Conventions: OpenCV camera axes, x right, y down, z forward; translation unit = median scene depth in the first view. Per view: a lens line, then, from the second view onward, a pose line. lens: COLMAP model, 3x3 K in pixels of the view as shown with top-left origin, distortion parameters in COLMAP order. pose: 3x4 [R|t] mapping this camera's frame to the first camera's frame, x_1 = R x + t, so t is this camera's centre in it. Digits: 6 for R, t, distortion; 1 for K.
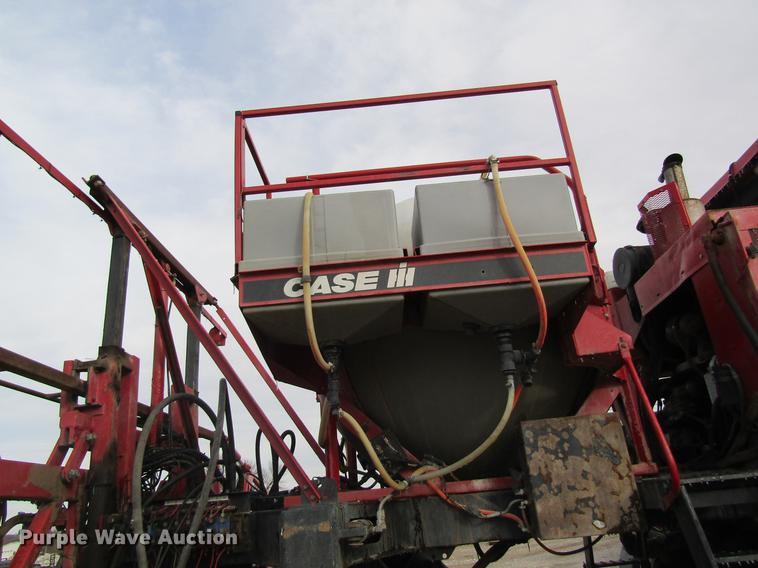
lens RADIAL K [[544.0, 0, 380.4], [0, 544.0, 281.8], [0, 0, 1]] dist [-0.010796, 0.001125]
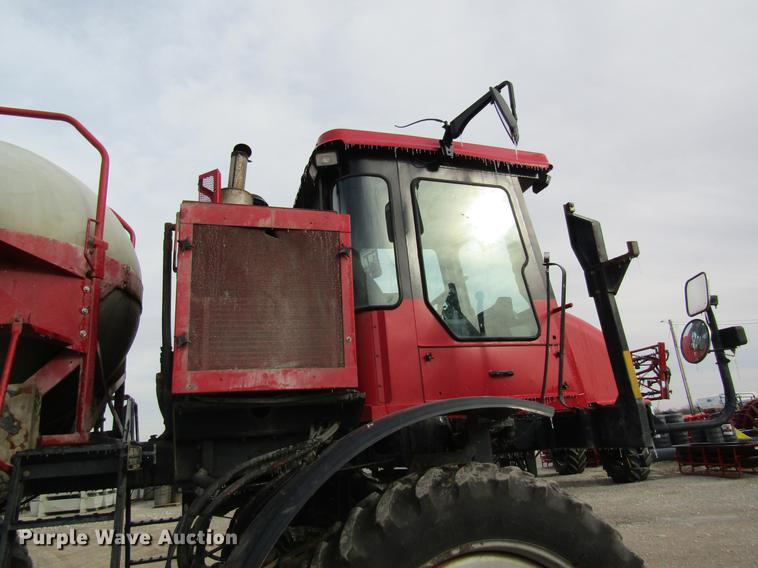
lens RADIAL K [[534.9, 0, 383.0], [0, 534.9, 281.4], [0, 0, 1]] dist [-0.007849, -0.003422]
pose [[0.941898, 0.115152, 0.315545, 0.738797], [-0.138007, 0.989118, 0.050989, -0.092273], [-0.306240, -0.091574, 0.947540, -0.128765]]
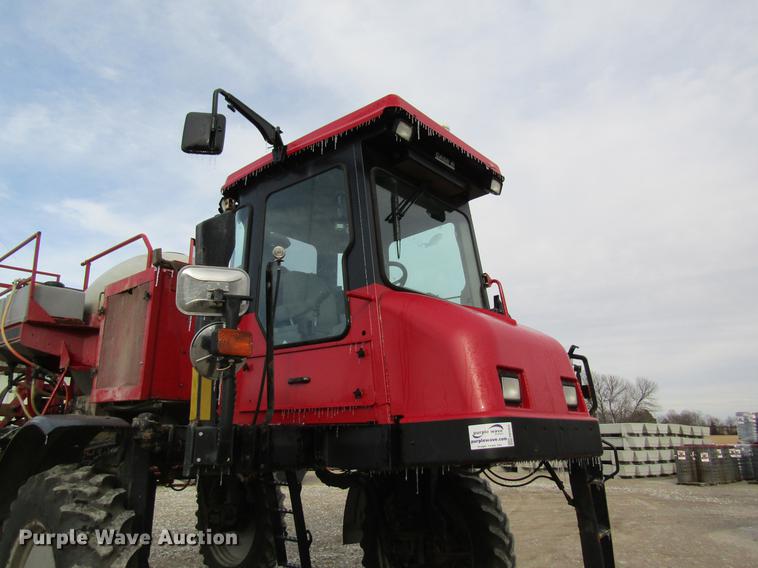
lens RADIAL K [[544.0, 0, 380.4], [0, 544.0, 281.8], [0, 0, 1]] dist [-0.010796, 0.001125]
pose [[0.765653, -0.082194, -0.637980, 2.549480], [0.180353, 0.979452, 0.090258, -0.147692], [0.617453, -0.184168, 0.764745, 0.232487]]
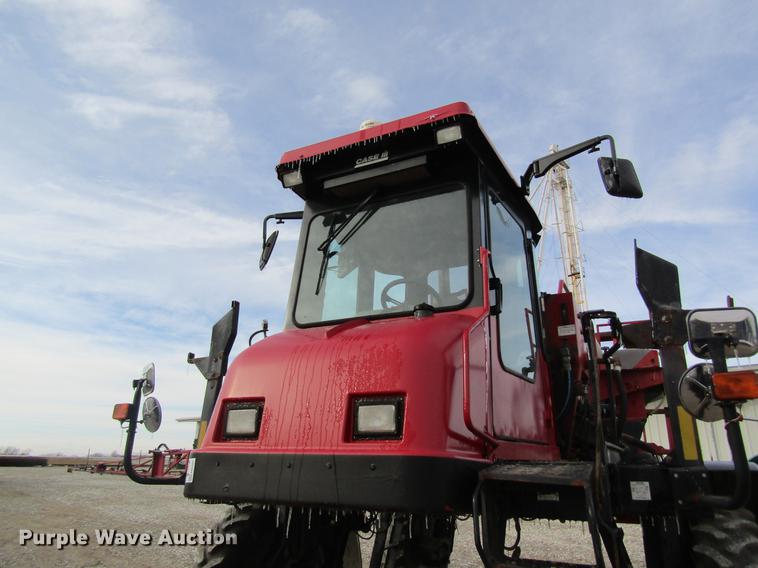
lens RADIAL K [[545.2, 0, 375.1], [0, 545.2, 282.3], [0, 0, 1]] dist [-0.003459, 0.002150]
pose [[-0.431076, -0.193817, -0.881254, 2.892135], [0.371882, 0.851690, -0.369226, 0.476992], [0.822118, -0.486887, -0.295066, 1.878790]]
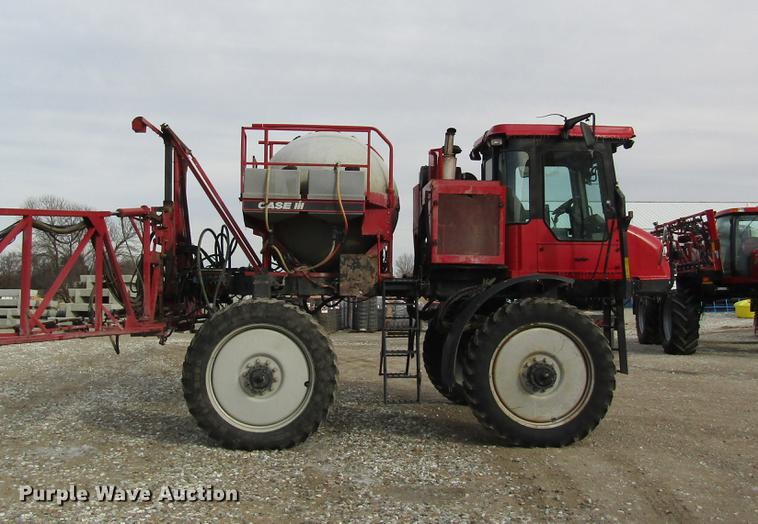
lens RADIAL K [[897.5, 0, 379.0], [0, 897.5, 237.8], [0, 0, 1]] dist [0.022645, 0.008533]
pose [[0.987236, 0.105351, 0.119438, -0.083570], [-0.138543, 0.937981, 0.317801, -1.250432], [-0.078550, -0.330292, 0.940604, -3.141186]]
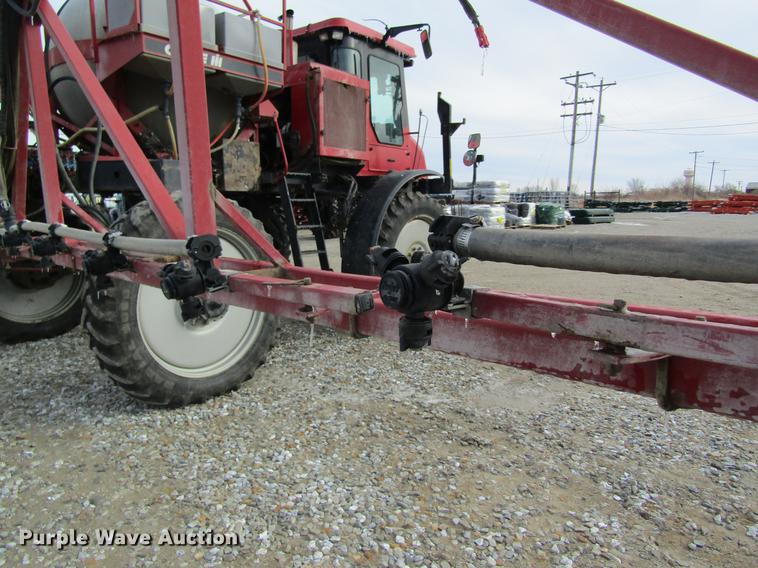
lens RADIAL K [[529.5, 0, 379.0], [0, 529.5, 284.0], [0, 0, 1]] dist [-0.007355, -0.005267]
pose [[0.568852, -0.037096, 0.821603, -1.137560], [-0.352869, 0.891352, 0.284561, -0.037372], [-0.742893, -0.451791, 0.493957, -0.738583]]
